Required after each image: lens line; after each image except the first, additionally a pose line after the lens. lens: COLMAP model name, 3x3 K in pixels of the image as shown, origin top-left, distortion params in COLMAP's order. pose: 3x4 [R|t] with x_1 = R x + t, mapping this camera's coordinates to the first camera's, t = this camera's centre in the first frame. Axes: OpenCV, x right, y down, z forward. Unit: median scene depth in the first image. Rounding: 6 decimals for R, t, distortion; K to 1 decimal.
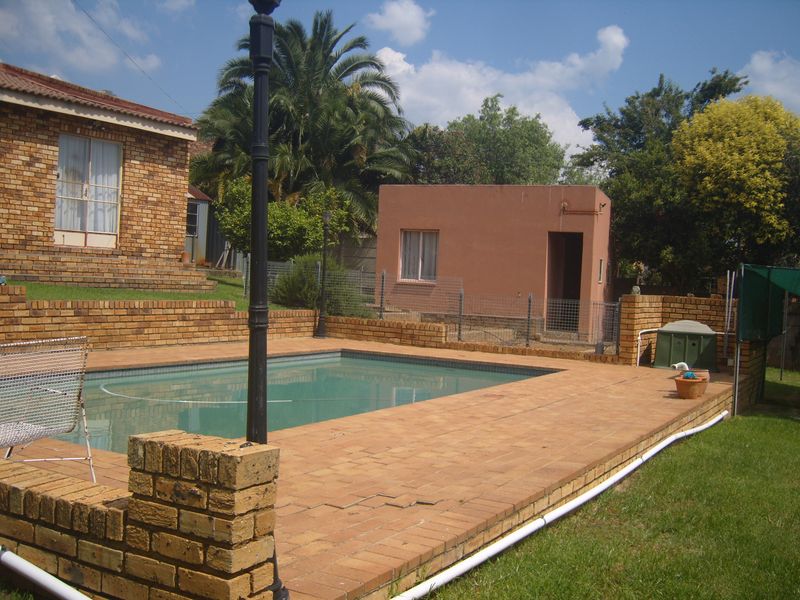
lens RADIAL K [[826.5, 0, 400.0], [0, 826.5, 300.0], [0, 0, 1]] dist [-0.176133, 0.126374]
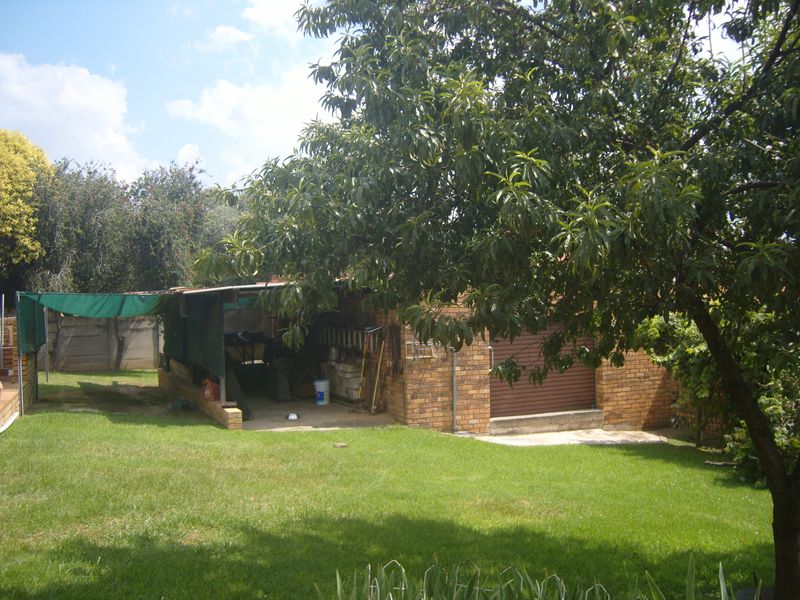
lens RADIAL K [[826.5, 0, 400.0], [0, 826.5, 300.0], [0, 0, 1]] dist [-0.176133, 0.126374]
pose [[0.628728, -0.070893, 0.774387, -0.084824], [0.073282, 0.996806, 0.031757, -0.015765], [-0.774165, 0.036782, 0.631915, -0.123877]]
